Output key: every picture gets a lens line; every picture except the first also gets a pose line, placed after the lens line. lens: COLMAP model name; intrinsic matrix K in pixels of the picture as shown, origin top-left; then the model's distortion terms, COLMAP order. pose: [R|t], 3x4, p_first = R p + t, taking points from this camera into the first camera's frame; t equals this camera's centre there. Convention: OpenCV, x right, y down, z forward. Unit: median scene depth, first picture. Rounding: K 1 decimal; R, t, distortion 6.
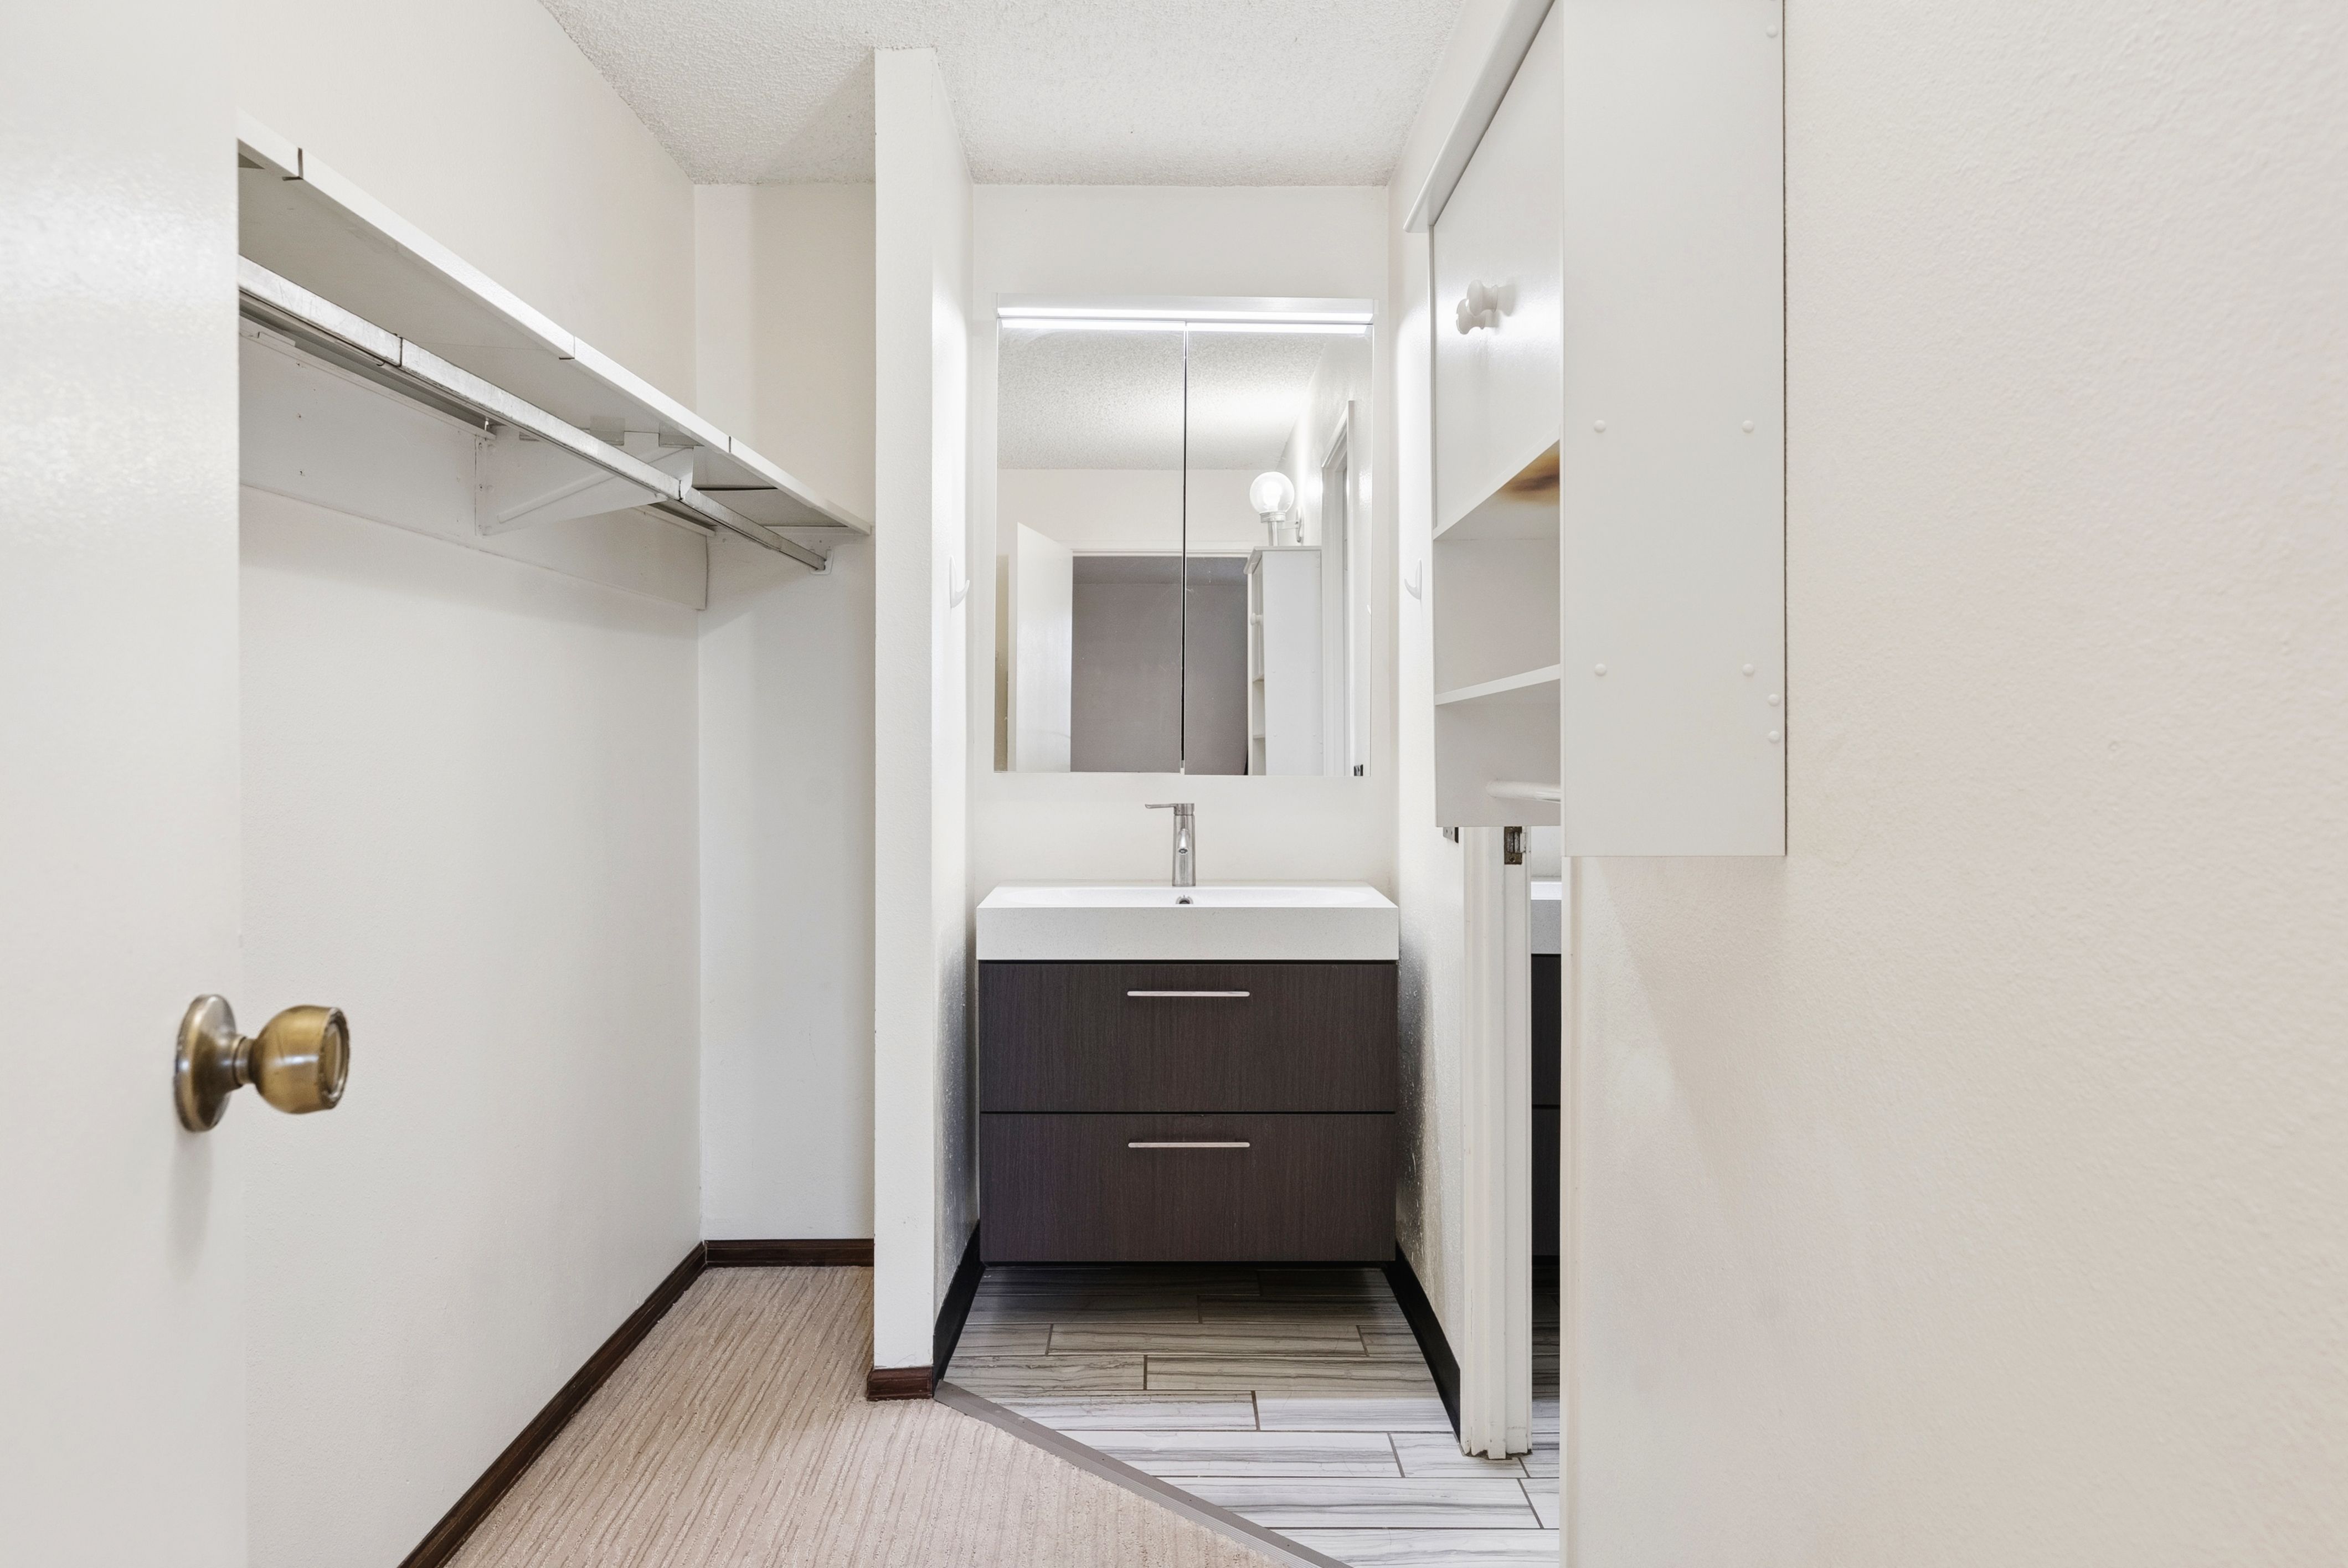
lens RADIAL K [[1531.5, 0, 1176.8], [0, 1531.5, 775.0], [0, 0, 1]] dist [0.003105, -0.001503]
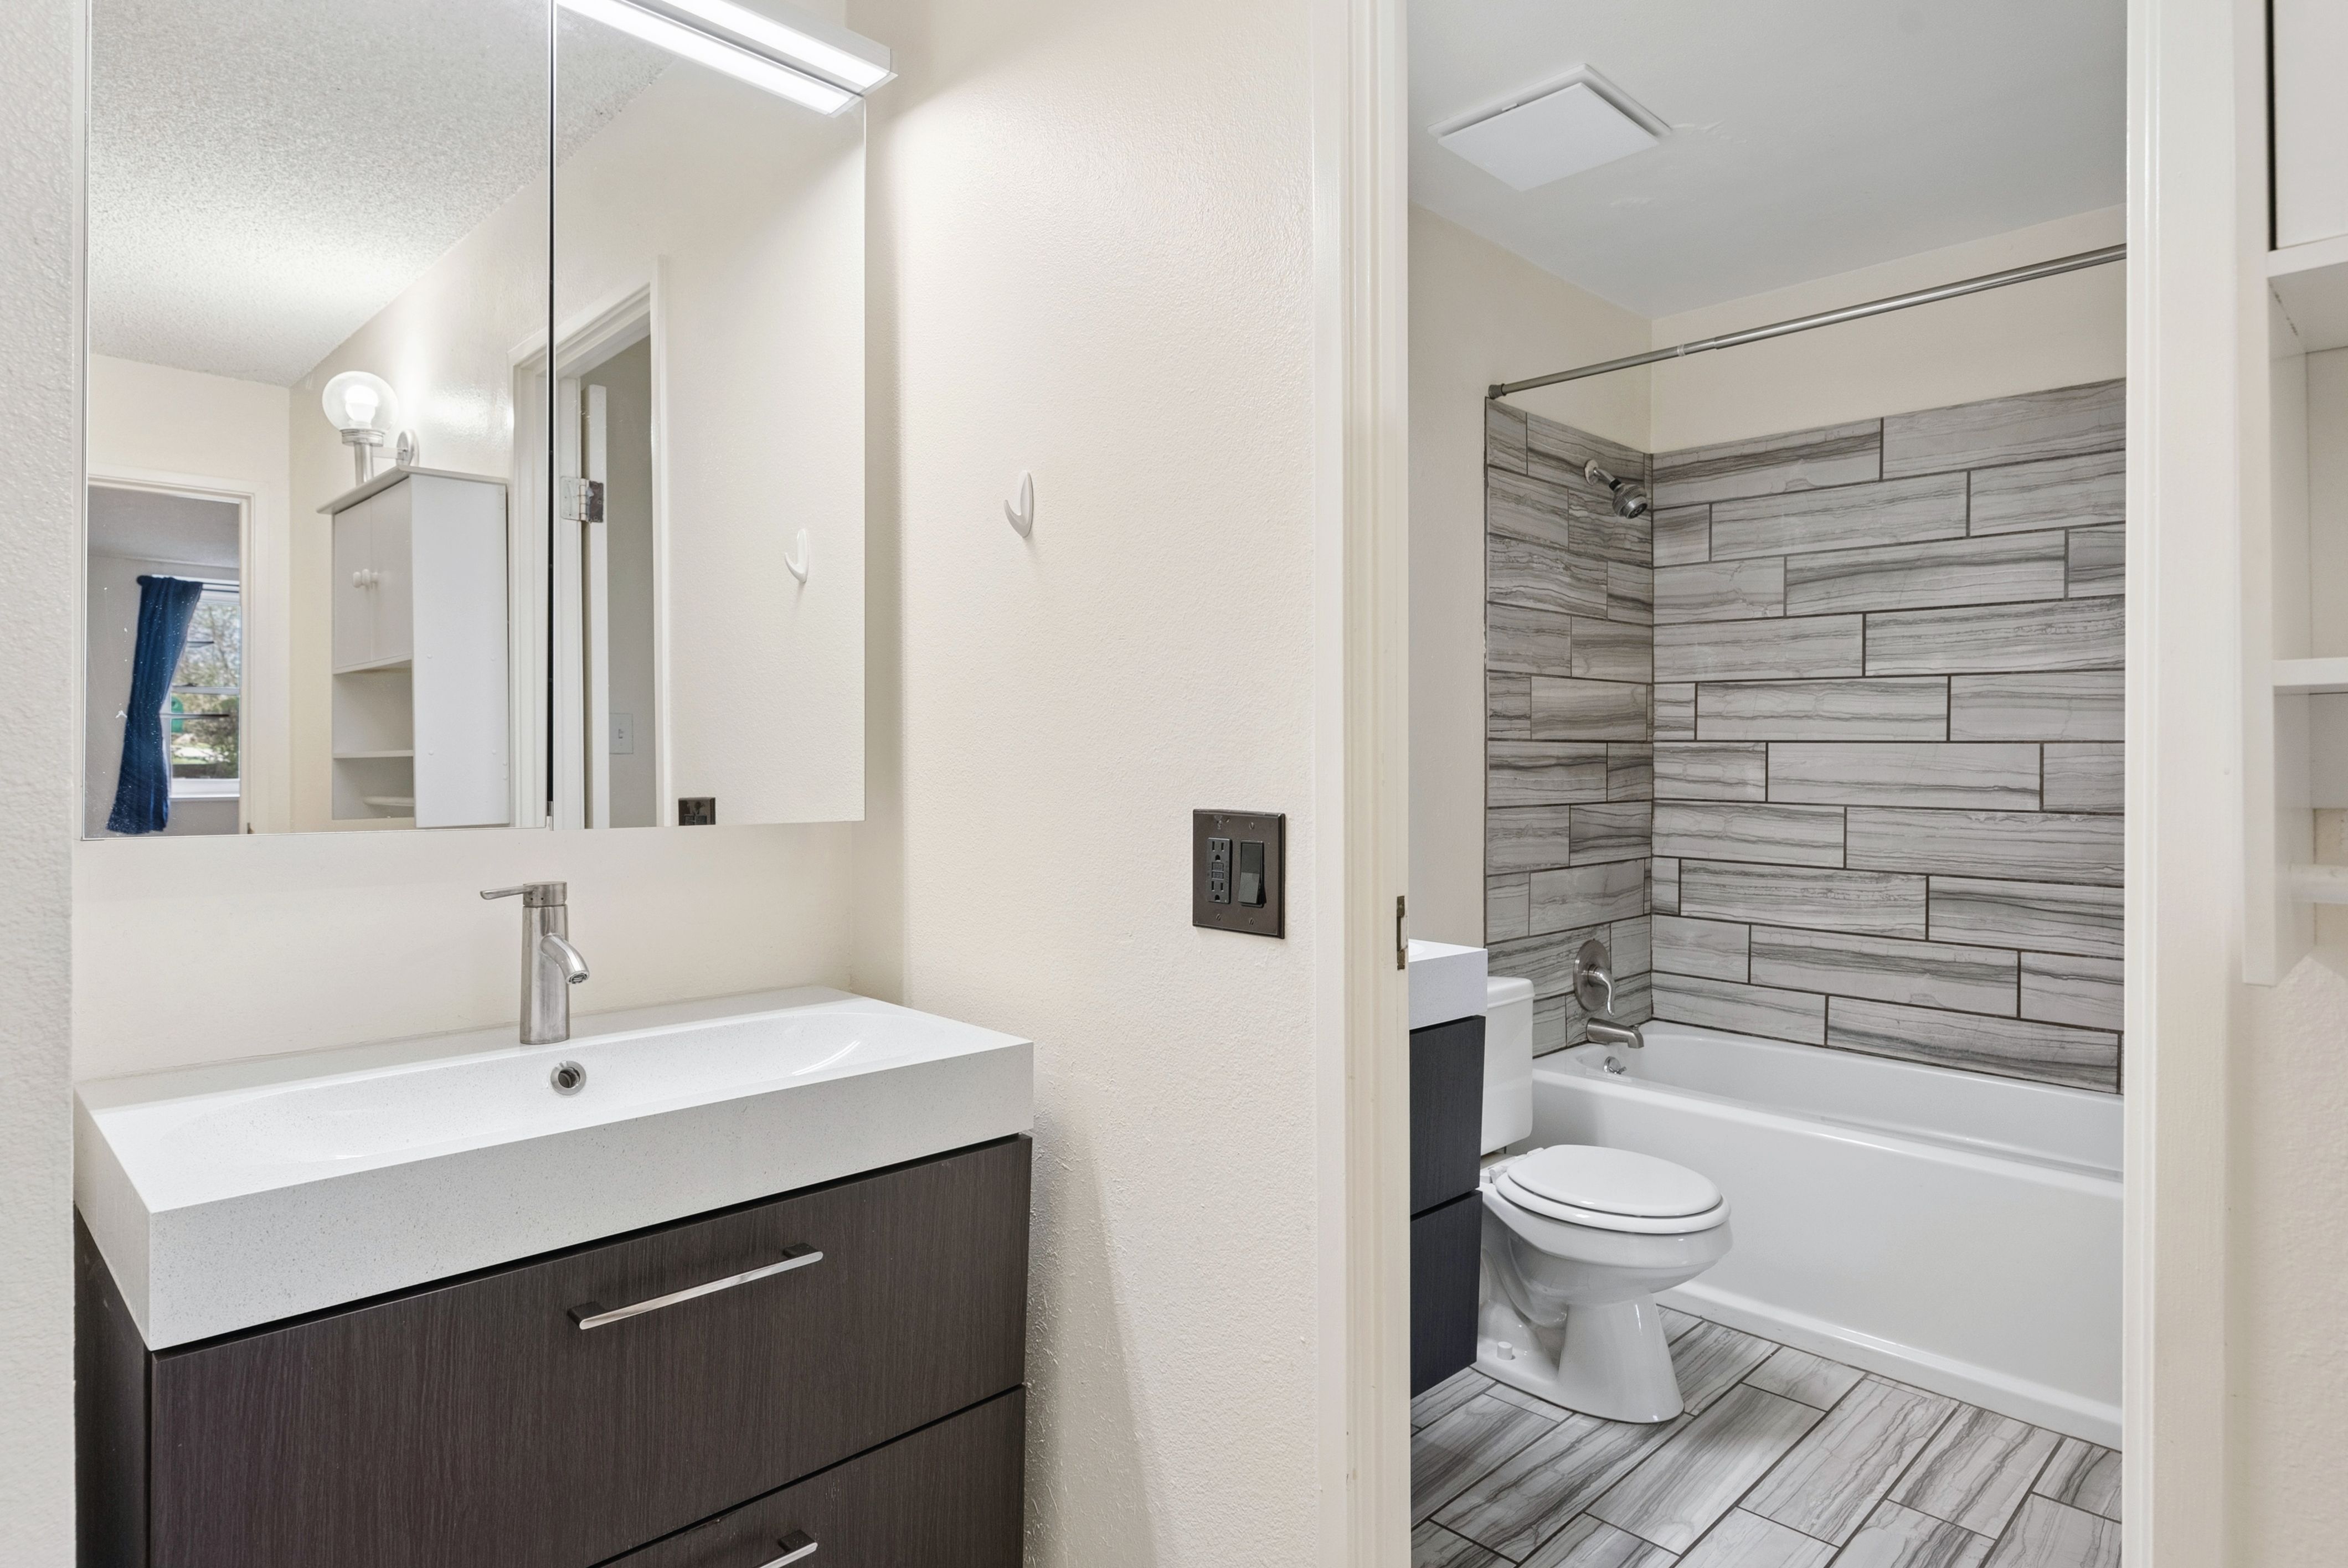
lens RADIAL K [[1298.1, 0, 1172.3], [0, 1298.1, 768.7], [0, 0, 1]] dist [-0.002669, 0.002012]
pose [[0.712277, -0.009211, 0.701838, -0.154278], [0.014361, 0.999896, -0.001452, -0.017188], [-0.701751, 0.011114, 0.712335, 0.531114]]
